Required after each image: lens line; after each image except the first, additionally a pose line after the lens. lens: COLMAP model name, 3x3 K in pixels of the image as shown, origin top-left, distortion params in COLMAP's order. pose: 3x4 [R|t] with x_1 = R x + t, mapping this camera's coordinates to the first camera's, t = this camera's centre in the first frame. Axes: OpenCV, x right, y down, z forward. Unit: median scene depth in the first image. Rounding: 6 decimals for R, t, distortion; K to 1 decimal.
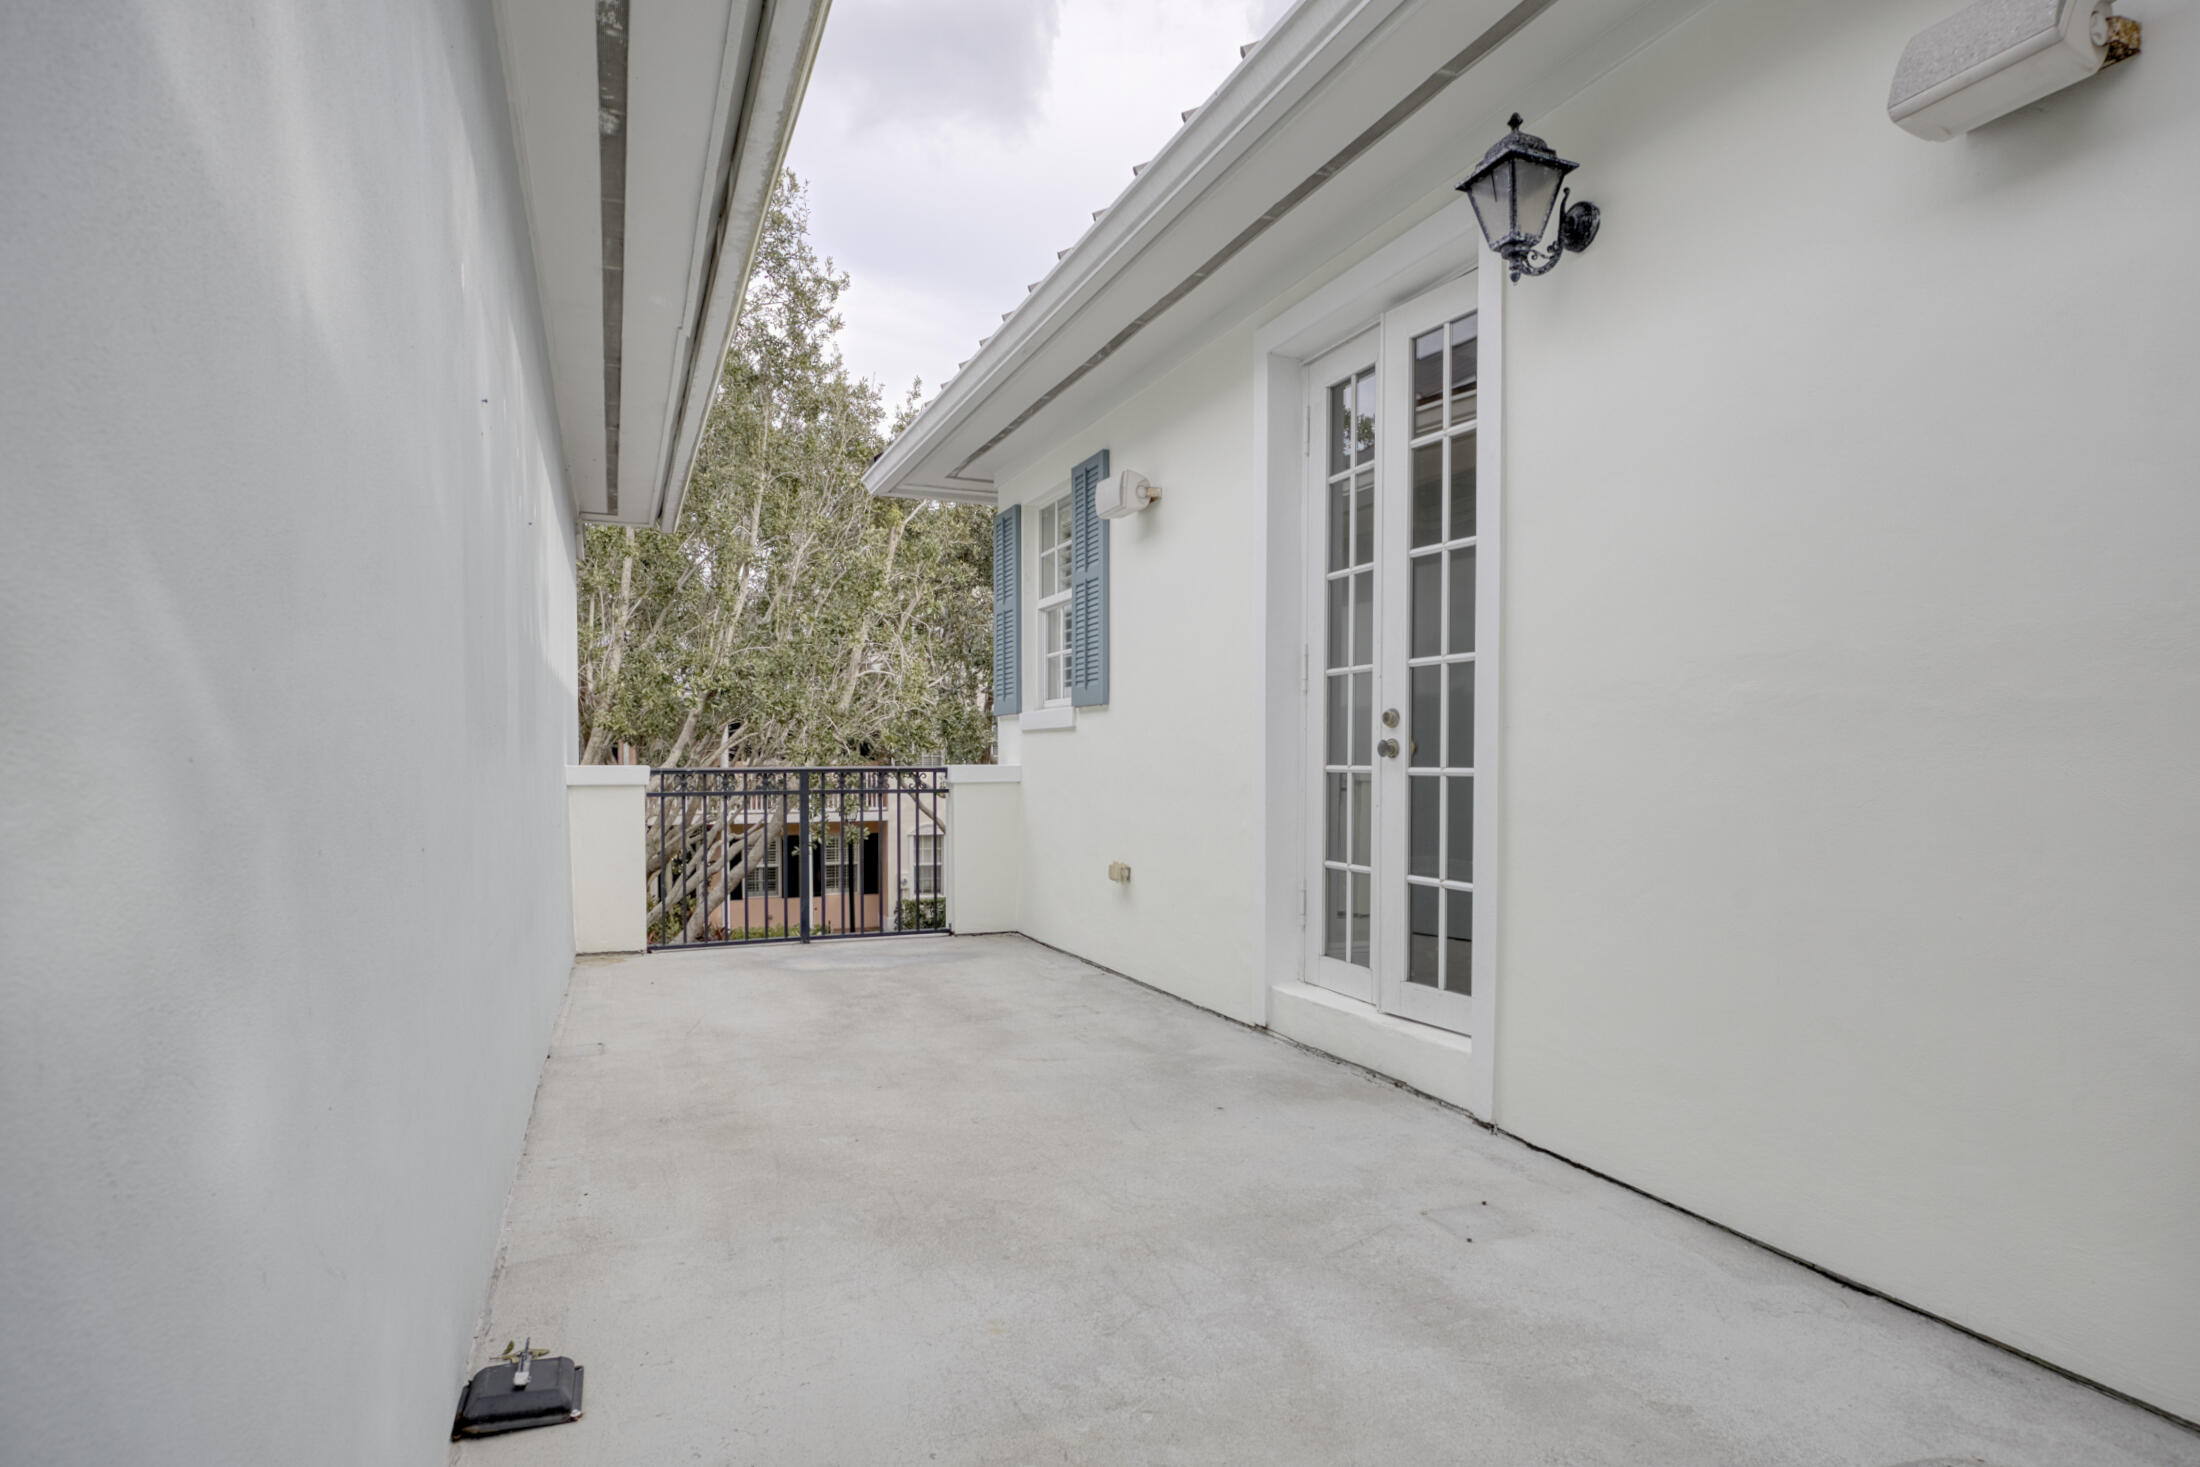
lens RADIAL K [[1224.8, 0, 1105.5], [0, 1224.8, 755.1], [0, 0, 1]] dist [0.008927, 0.000654]
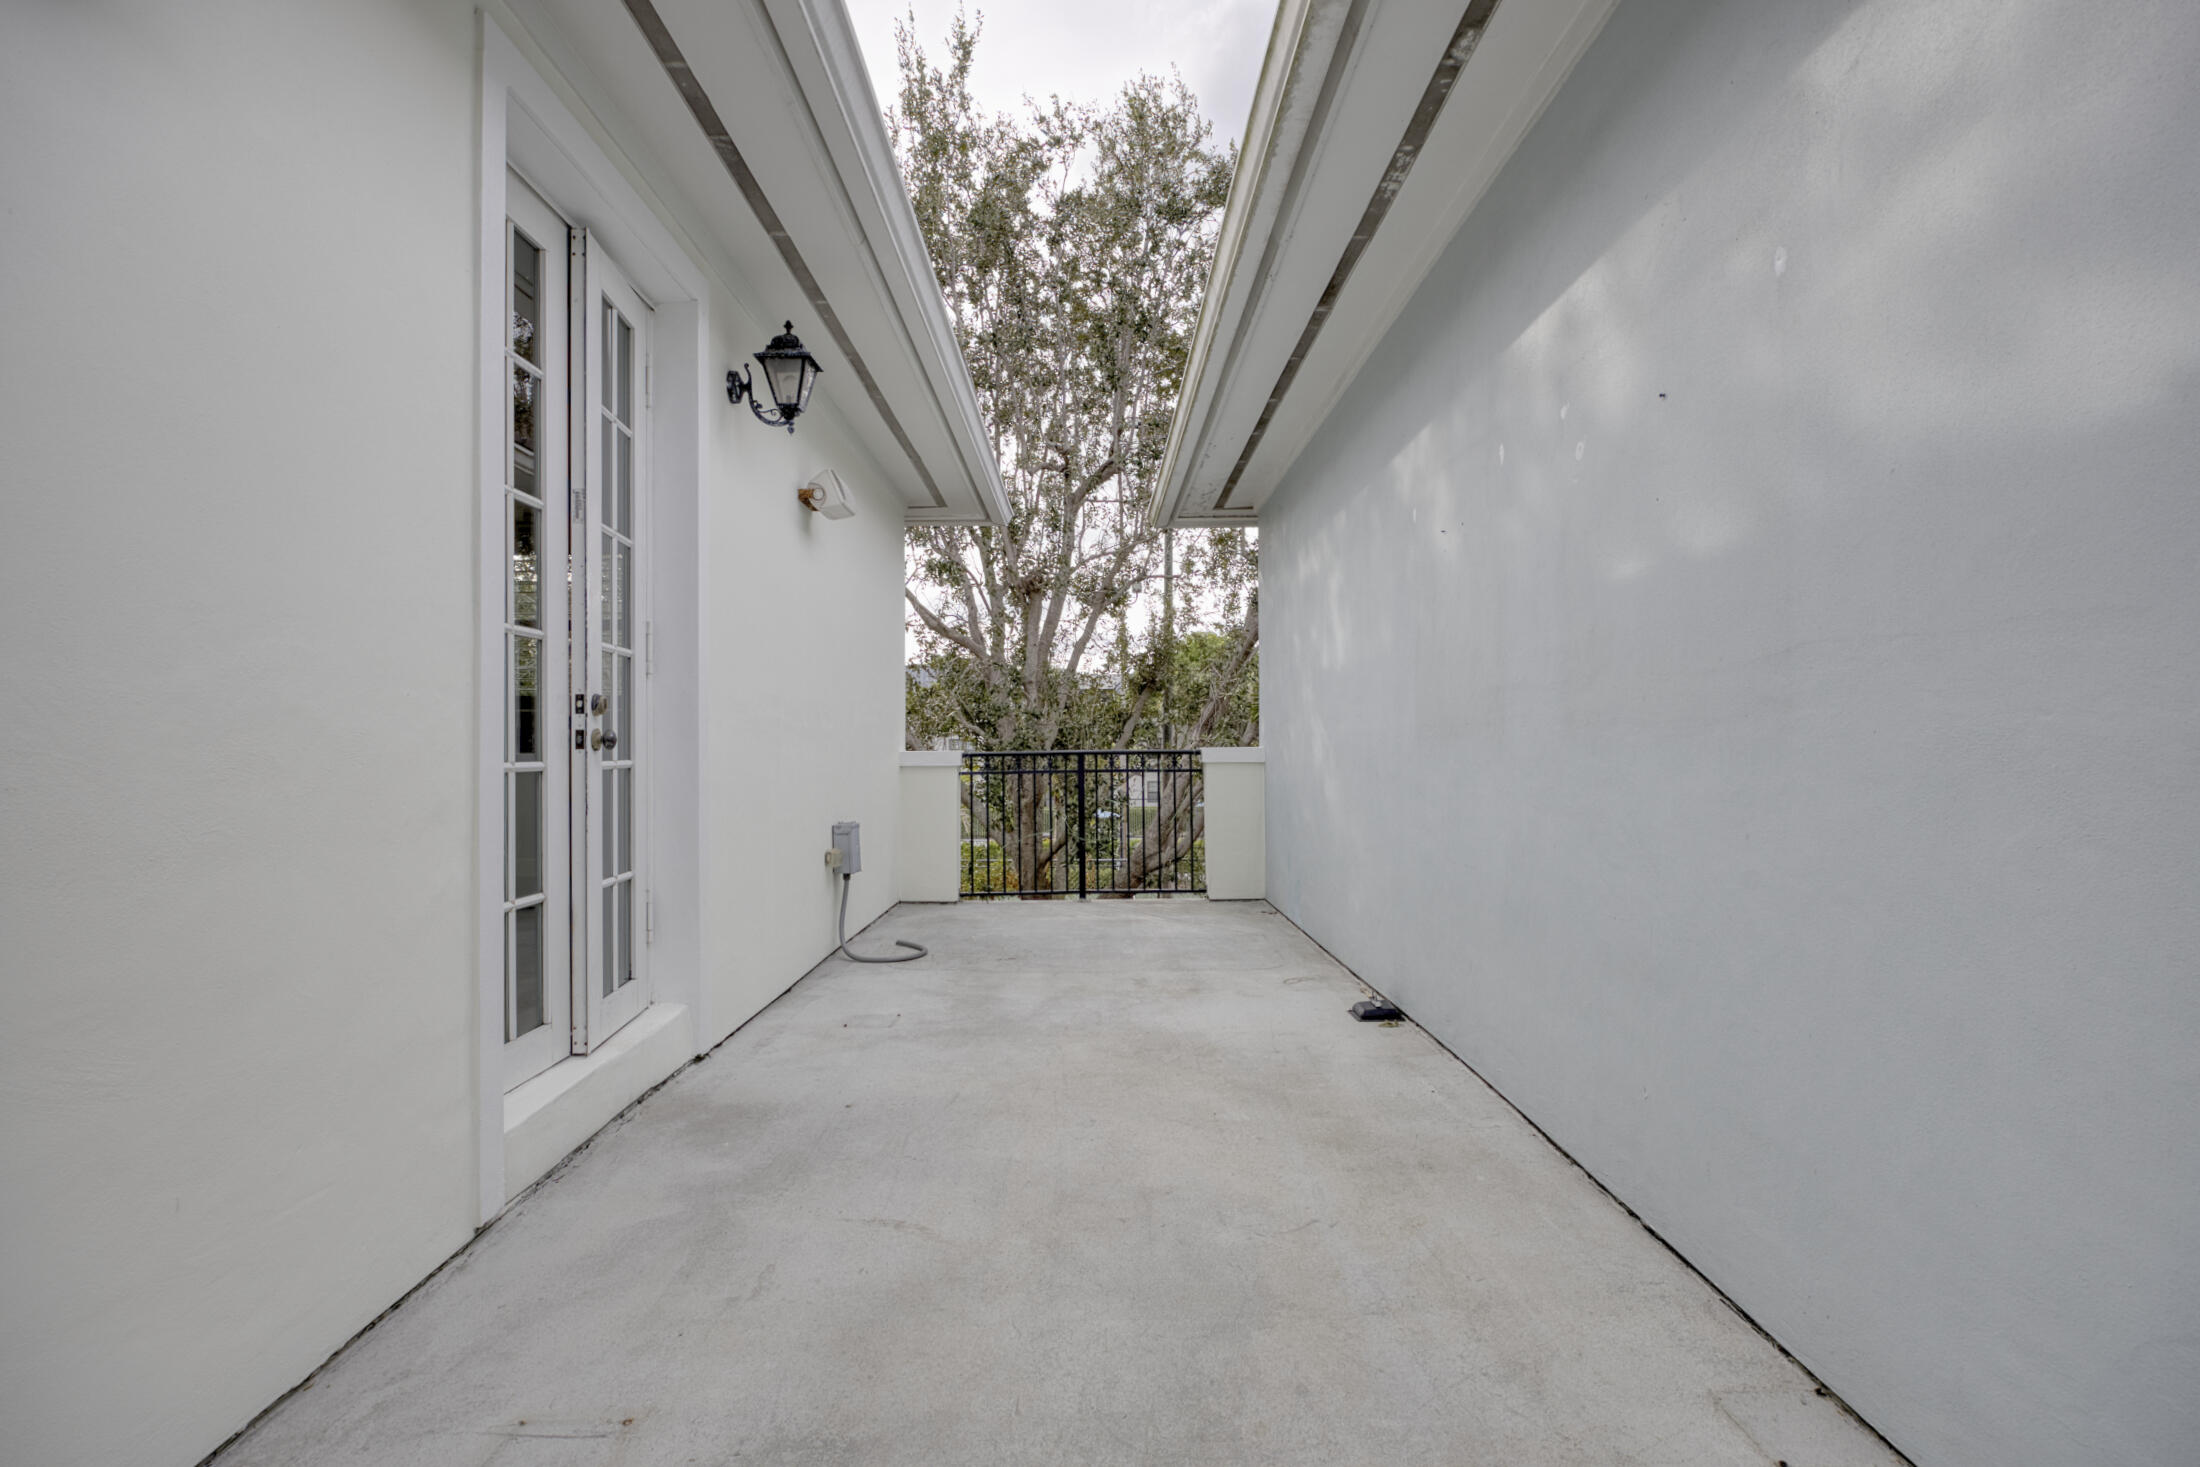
lens RADIAL K [[1084.9, 0, 1102.4], [0, 1084.9, 731.7], [0, 0, 1]] dist [-0.002928, -0.000109]
pose [[-0.930377, 0.010593, 0.366451, -0.442877], [0.006133, 0.999892, -0.013332, 0.001007], [-0.366552, -0.010157, -0.930342, 1.845185]]
